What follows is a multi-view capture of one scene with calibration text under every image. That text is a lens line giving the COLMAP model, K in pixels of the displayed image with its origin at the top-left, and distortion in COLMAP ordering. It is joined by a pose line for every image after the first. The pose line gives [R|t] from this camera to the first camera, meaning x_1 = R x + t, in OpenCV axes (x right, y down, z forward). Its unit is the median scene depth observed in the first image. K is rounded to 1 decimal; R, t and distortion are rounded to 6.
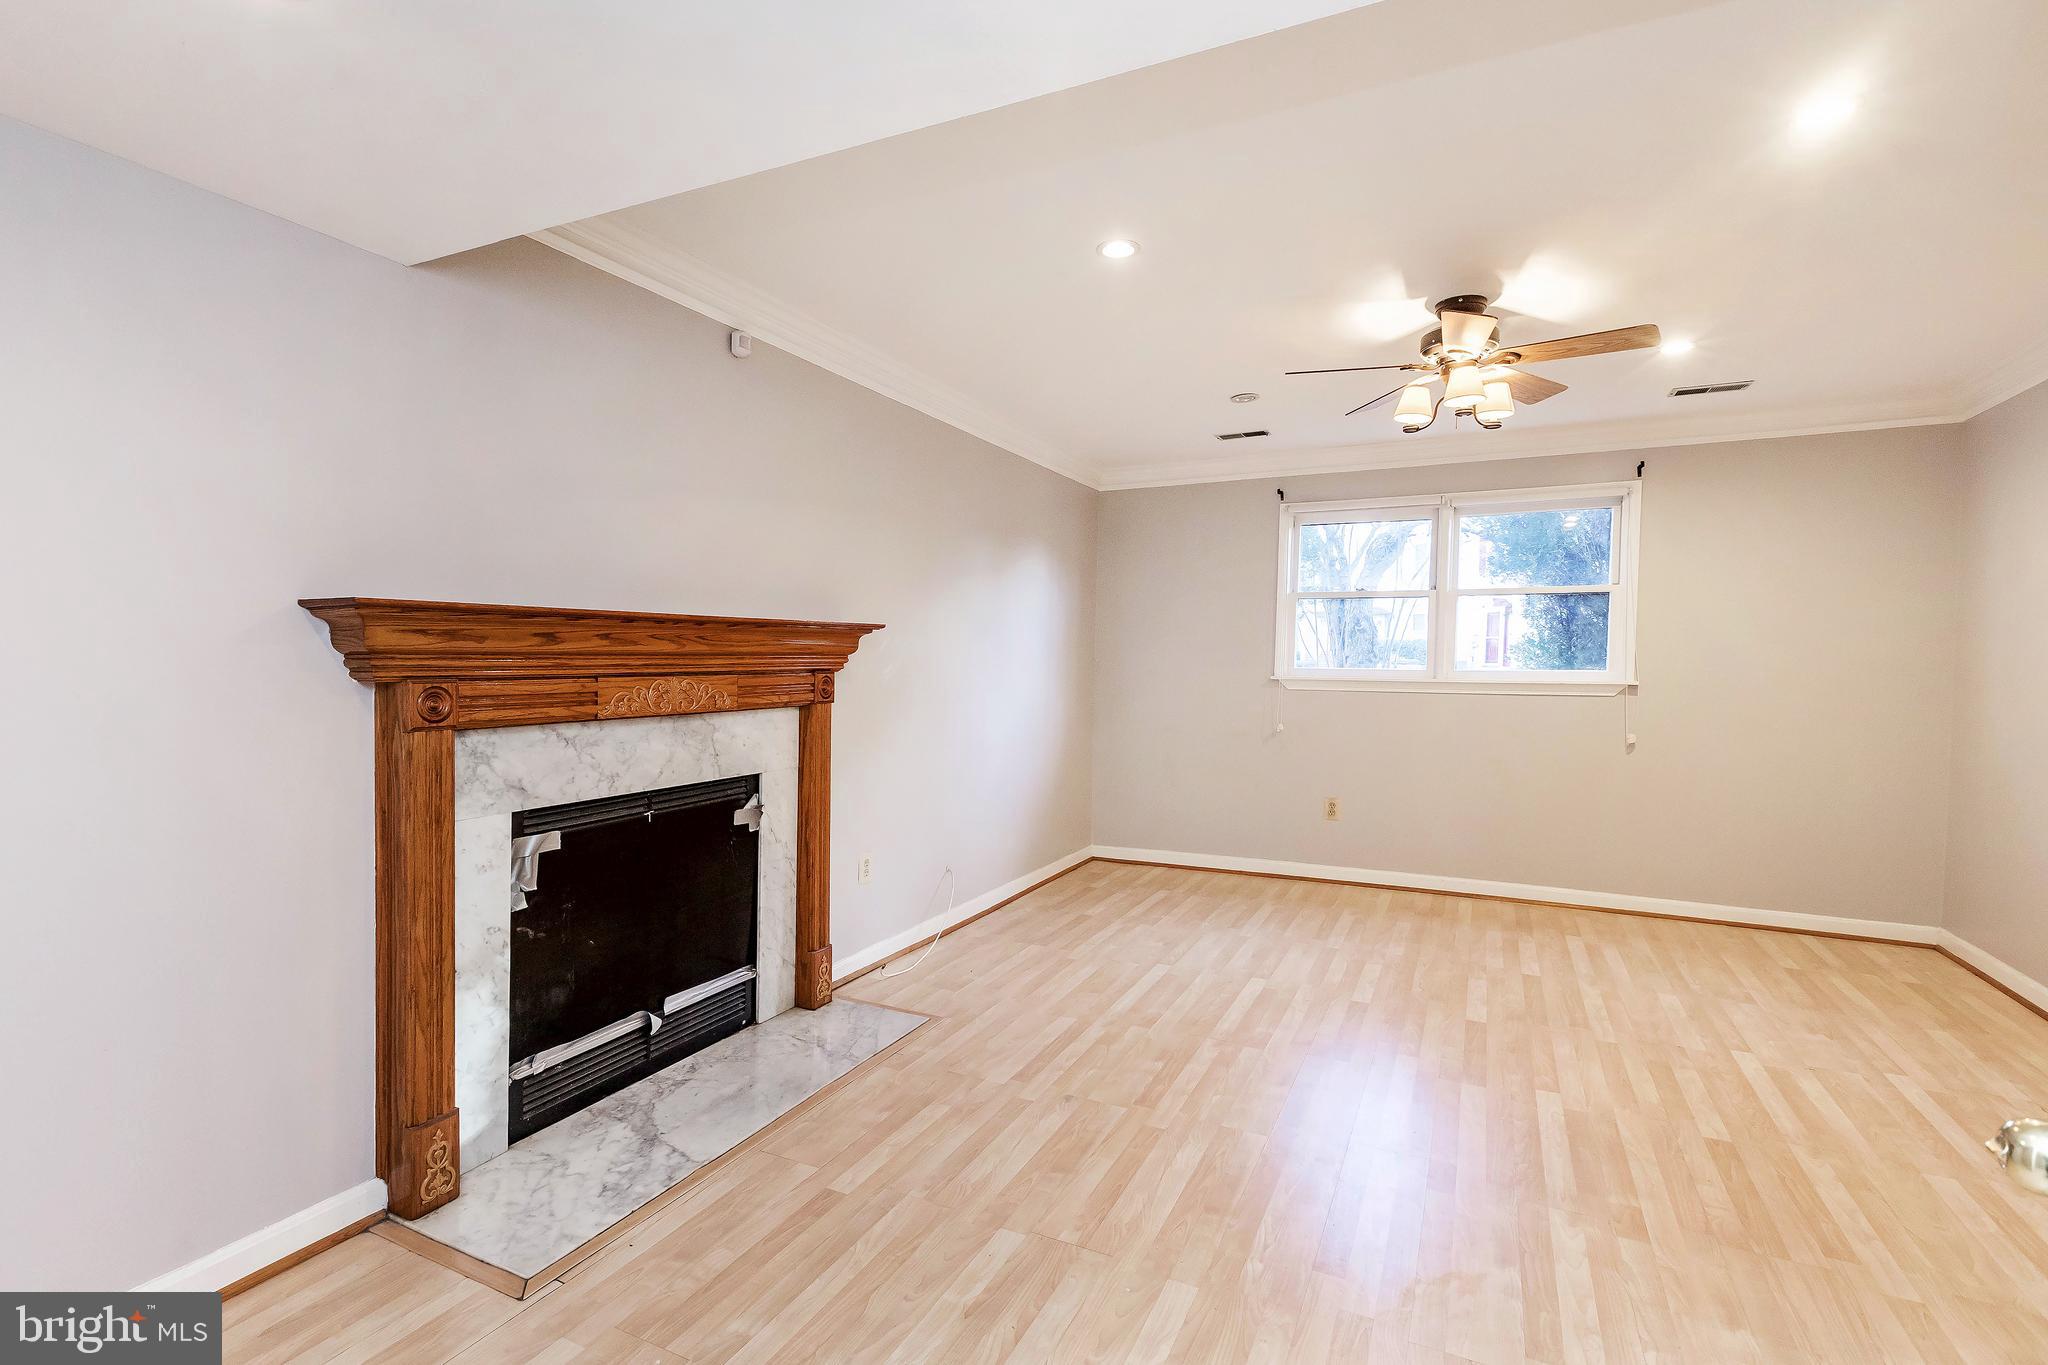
lens RADIAL K [[923.1, 0, 1021.3], [0, 923.1, 693.2], [0, 0, 1]] dist [-0.001718, -0.001269]
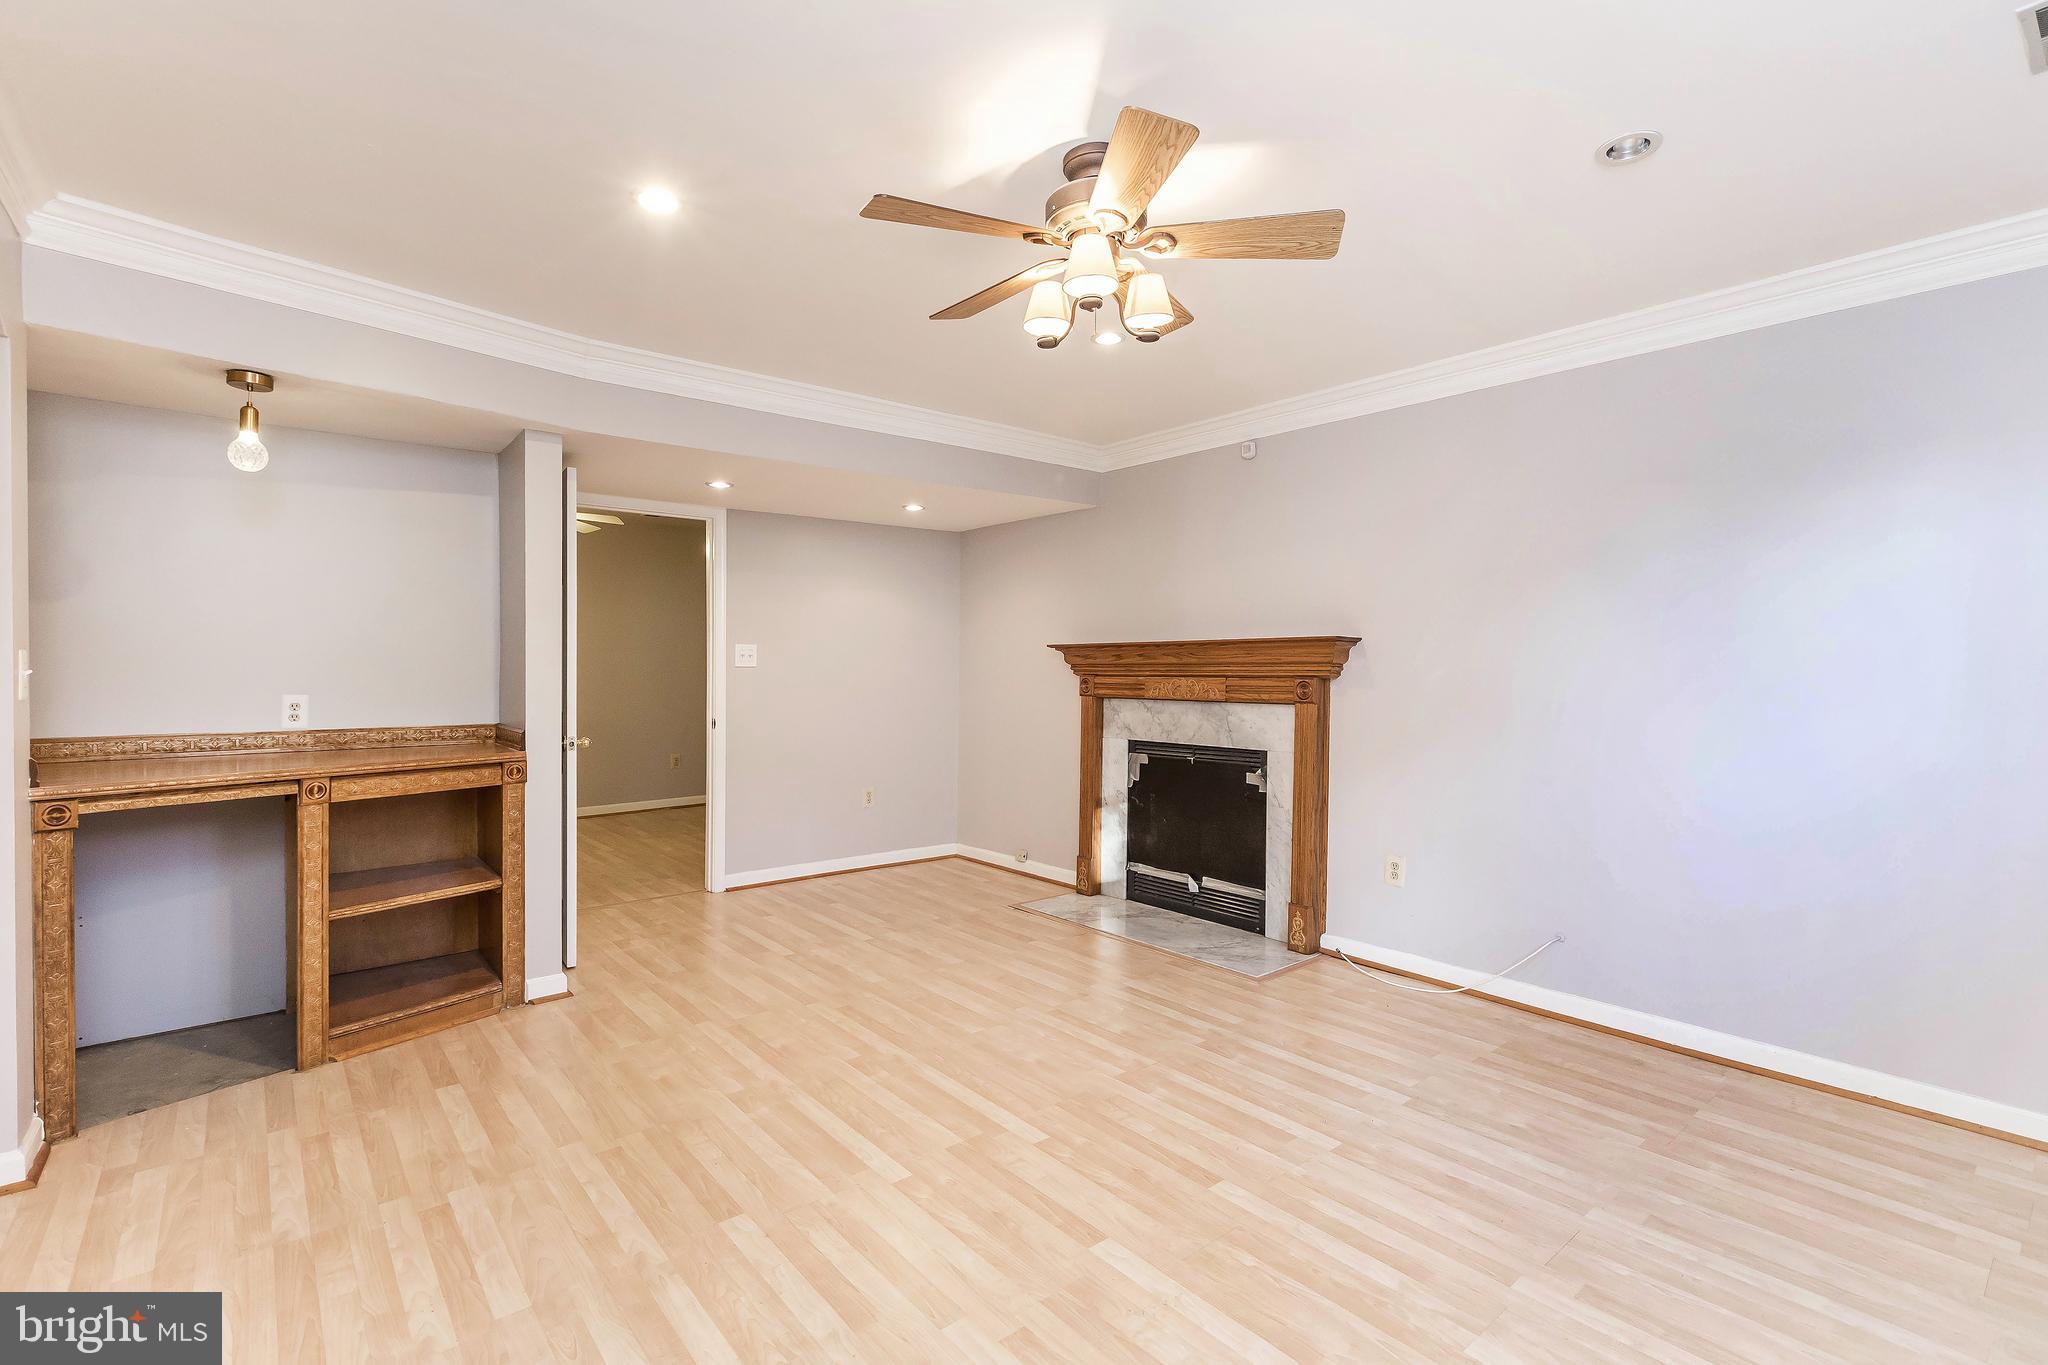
lens RADIAL K [[913.3, 0, 1023.7], [0, 913.3, 656.7], [0, 0, 1]] dist [0.002469, 0.000396]
pose [[-0.391581, -0.013926, -0.920038, 1.265715], [-0.037679, 0.999289, 0.000912, -0.045783], [0.919372, 0.035023, -0.391827, 1.374963]]
